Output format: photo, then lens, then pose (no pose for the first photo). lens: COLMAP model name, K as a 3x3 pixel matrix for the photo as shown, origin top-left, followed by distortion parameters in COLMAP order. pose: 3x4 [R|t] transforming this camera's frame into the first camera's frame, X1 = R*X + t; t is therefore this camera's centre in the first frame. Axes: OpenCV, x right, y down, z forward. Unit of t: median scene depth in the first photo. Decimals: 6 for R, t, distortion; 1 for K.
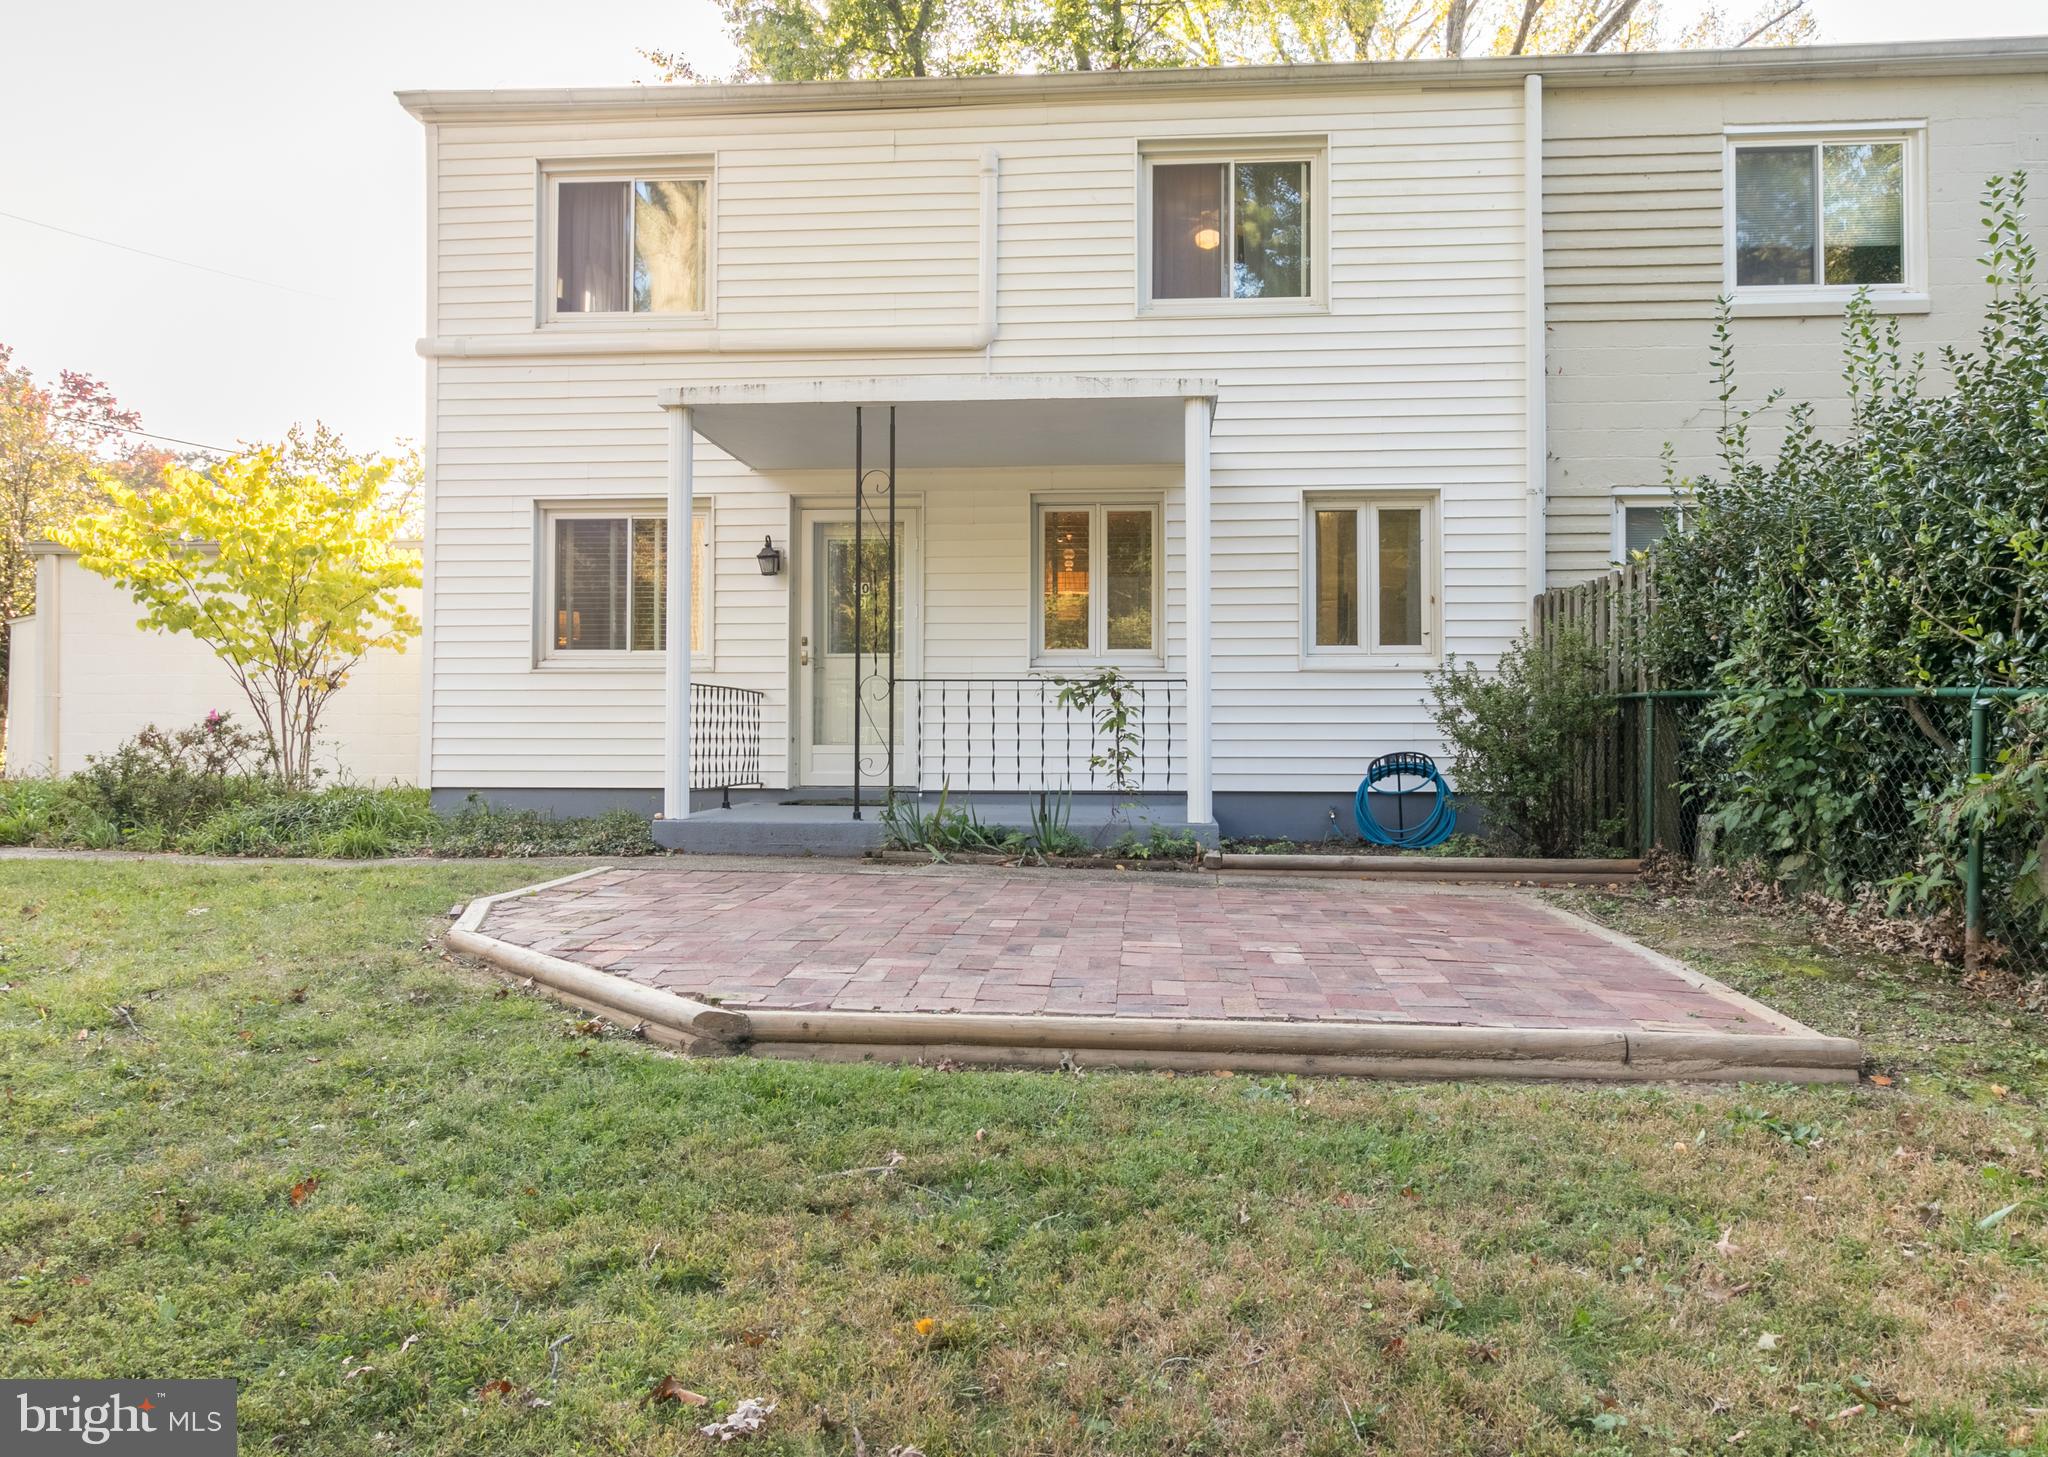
lens RADIAL K [[1393.9, 0, 1033.8], [0, 1393.9, 710.6], [0, 0, 1]] dist [-0.000948, -0.001978]
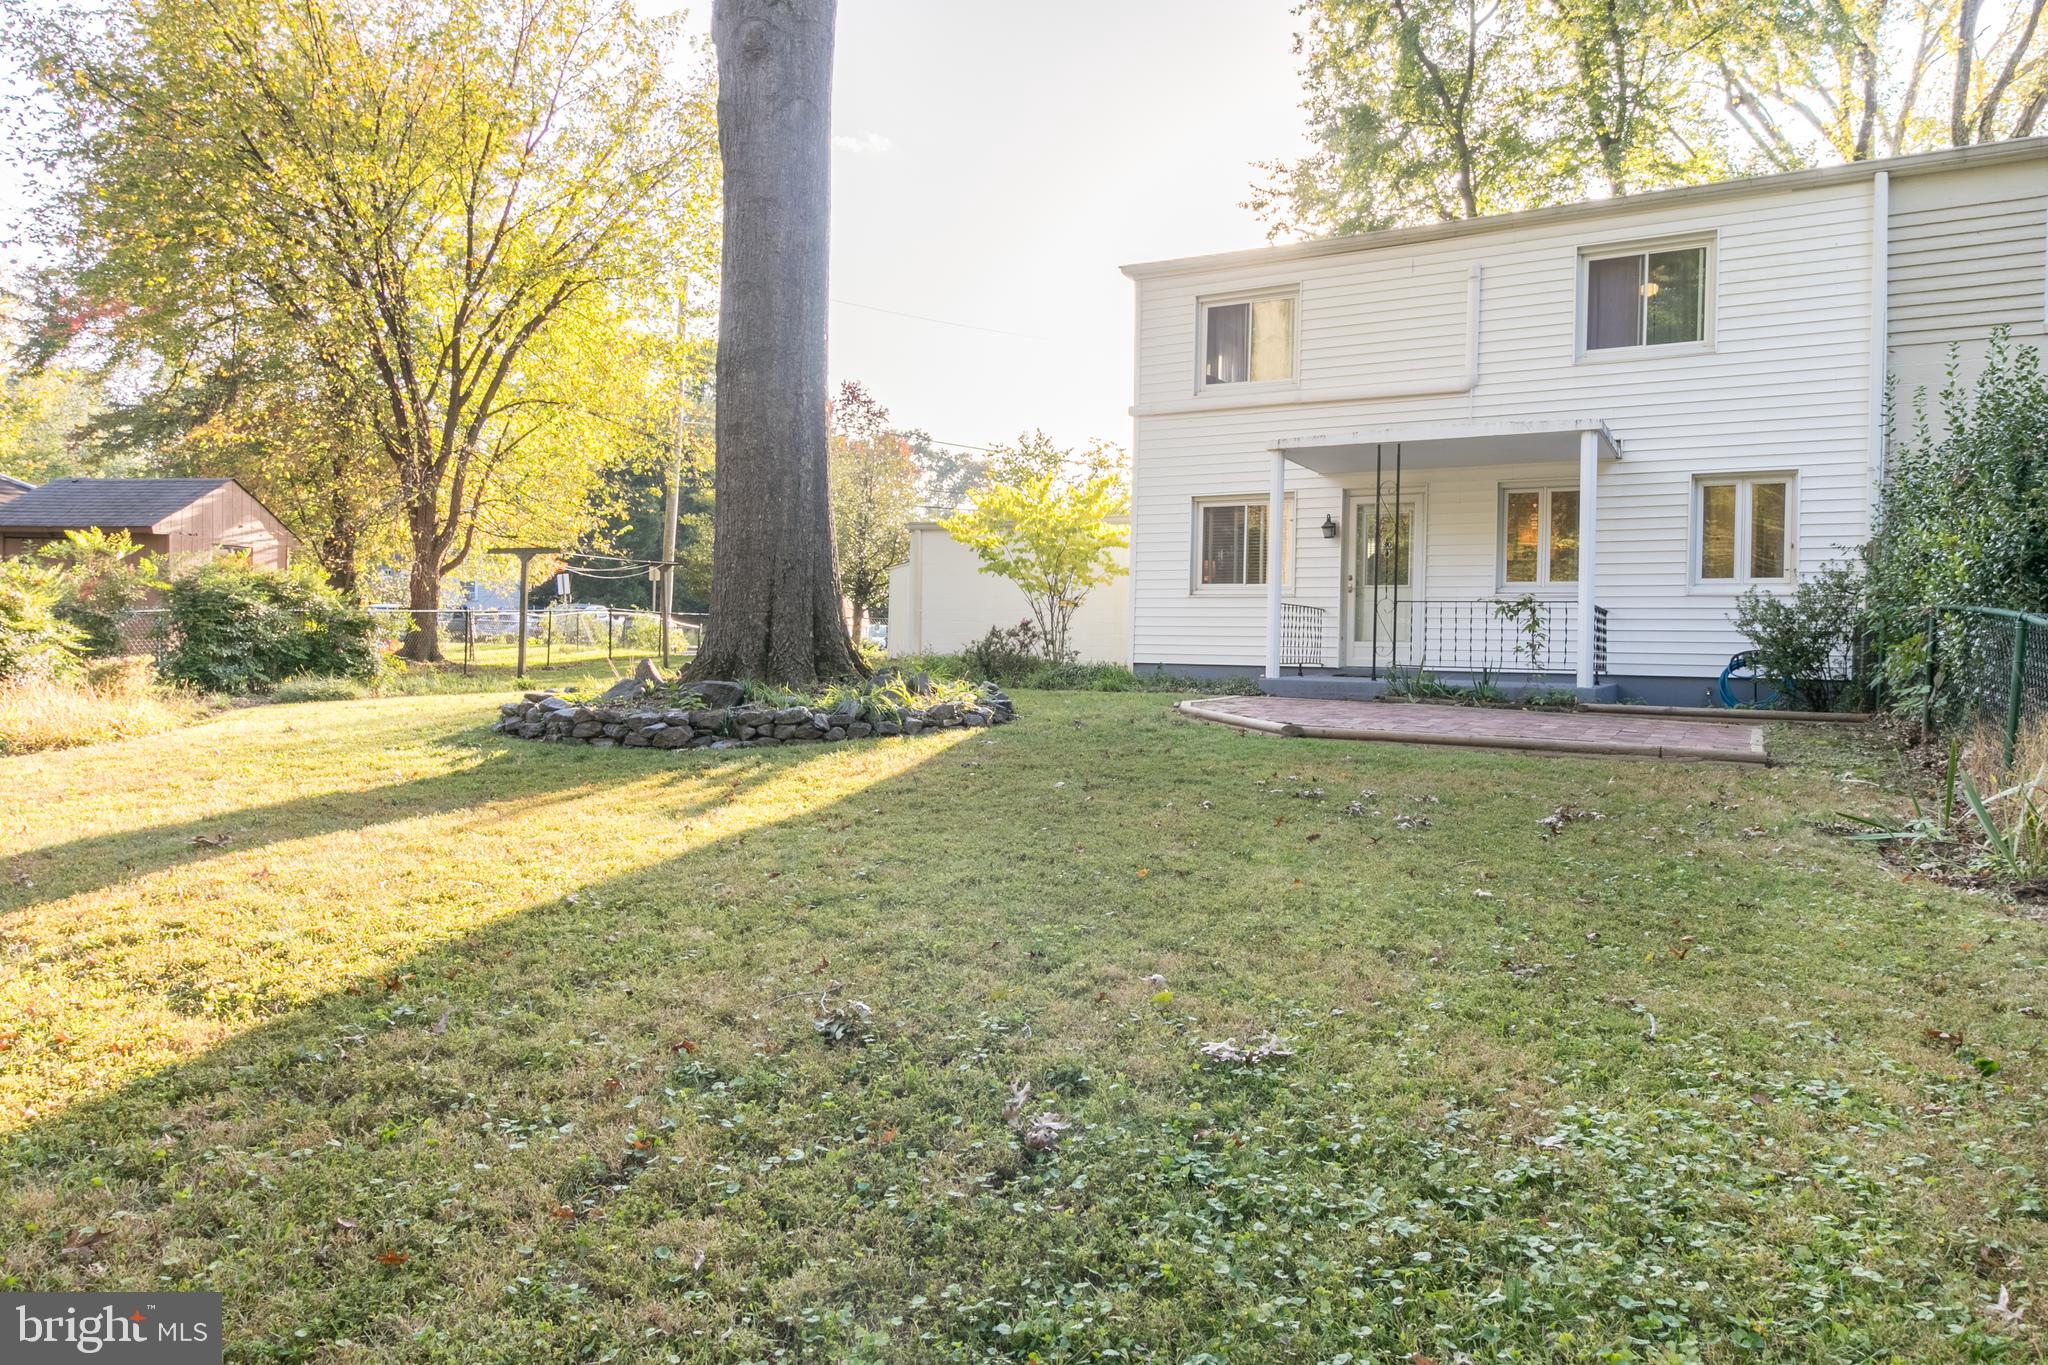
lens RADIAL K [[1270.1, 0, 1028.2], [0, 1270.1, 662.3], [0, 0, 1]] dist [-0.003373, -0.000662]
pose [[0.906612, 0.020478, -0.421468, 0.123871], [-0.010059, 0.999587, 0.026930, 0.012814], [0.421846, -0.020175, 0.906443, -0.515714]]
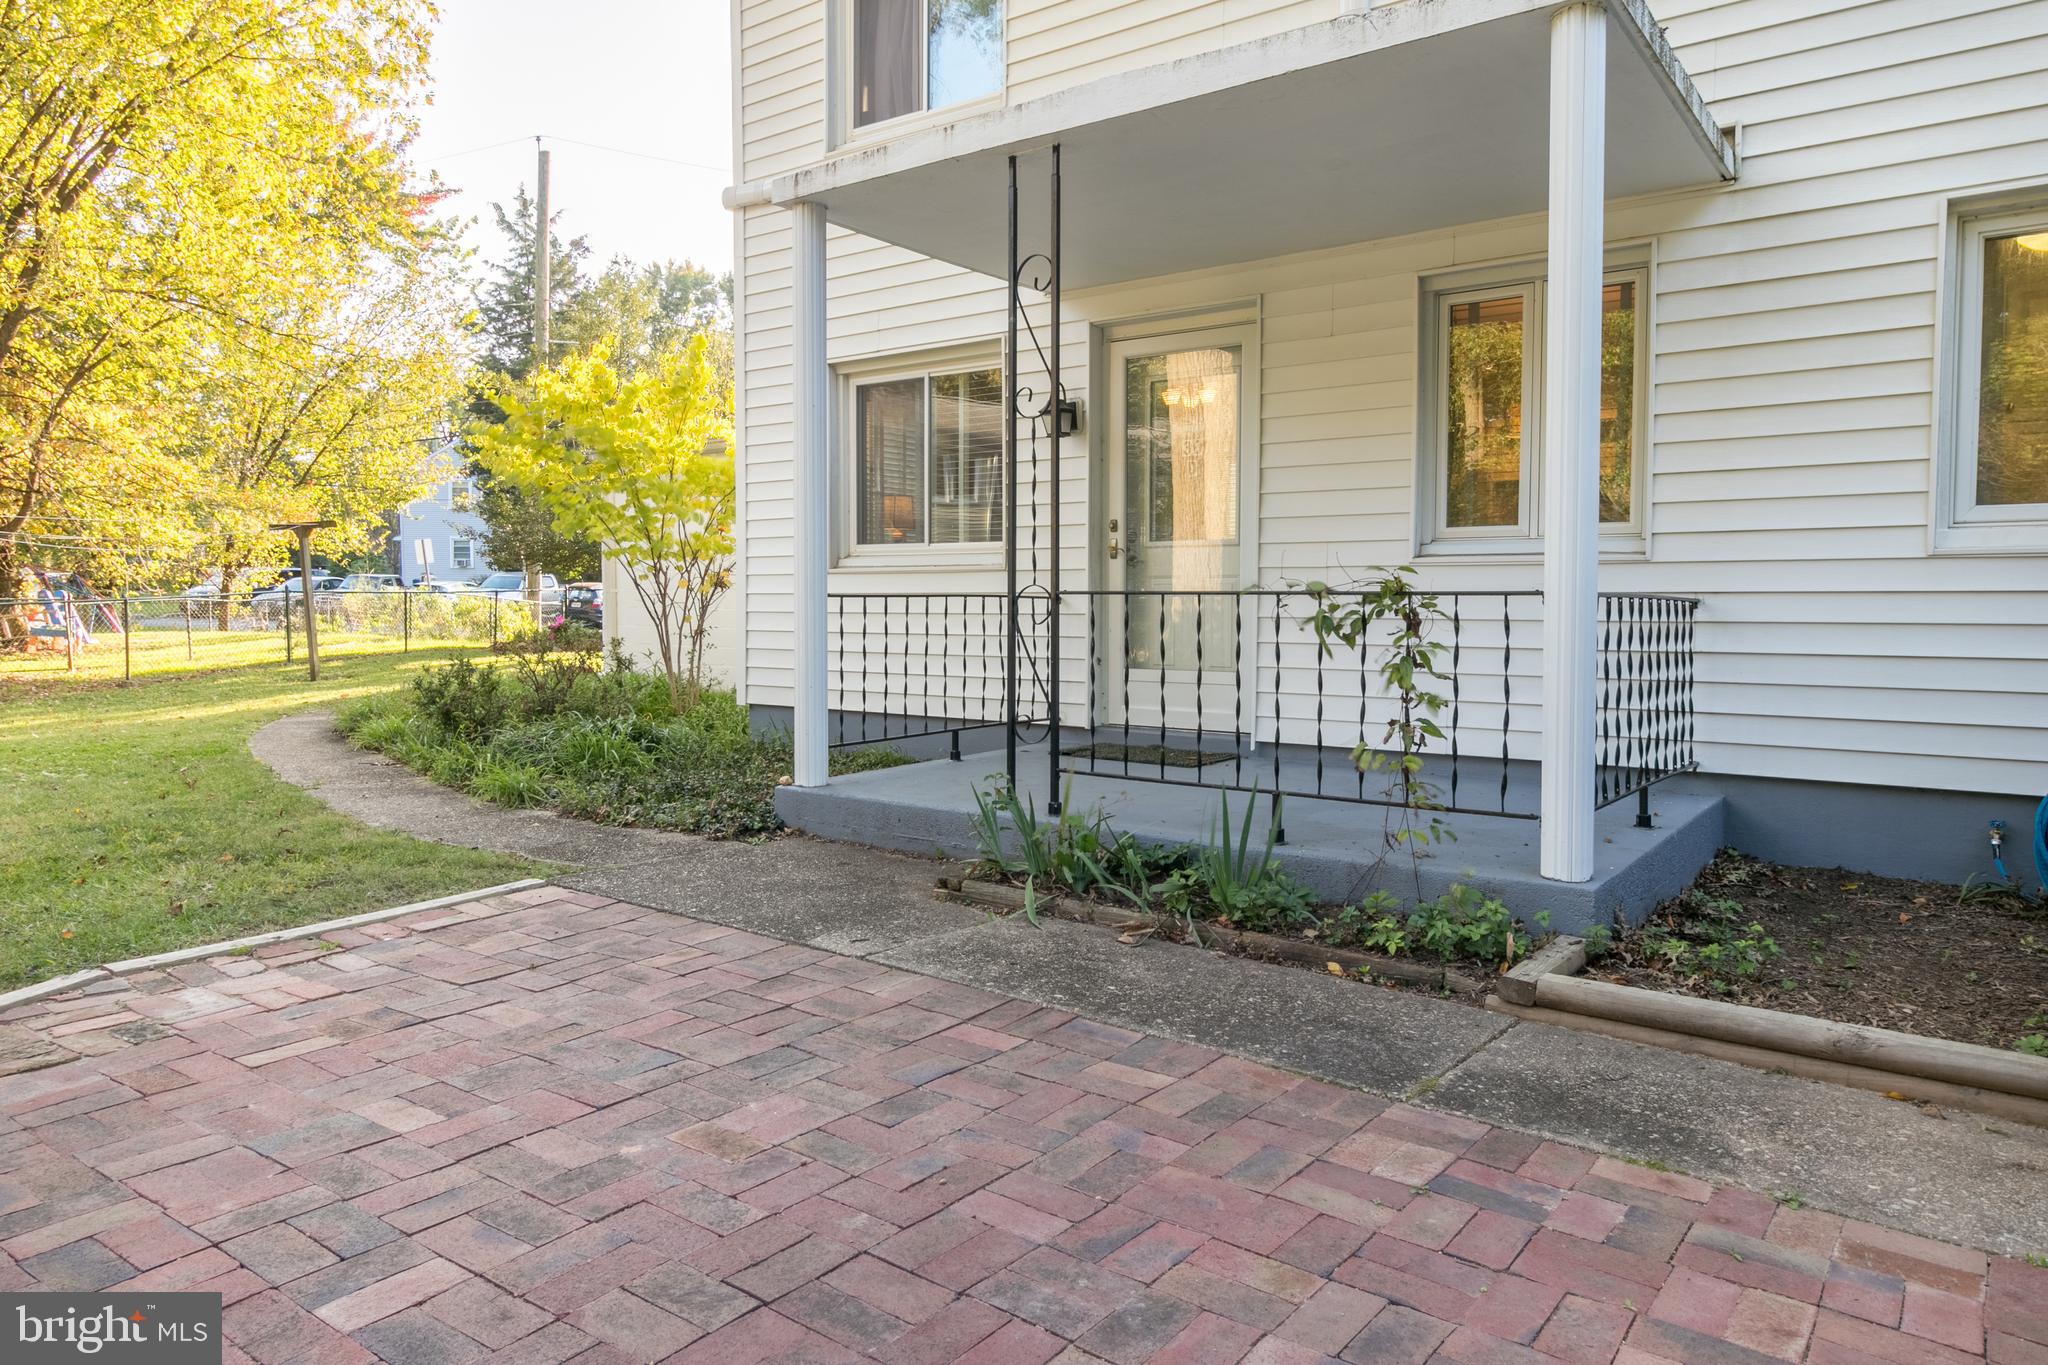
lens RADIAL K [[1308.8, 0, 1029.4], [0, 1308.8, 659.9], [0, 0, 1]] dist [-0.002599, -0.001492]
pose [[0.849085, 0.024279, -0.527699, 0.161414], [0.009424, 0.998088, 0.061086, -0.022405], [0.528173, -0.056840, 0.847232, 0.403304]]
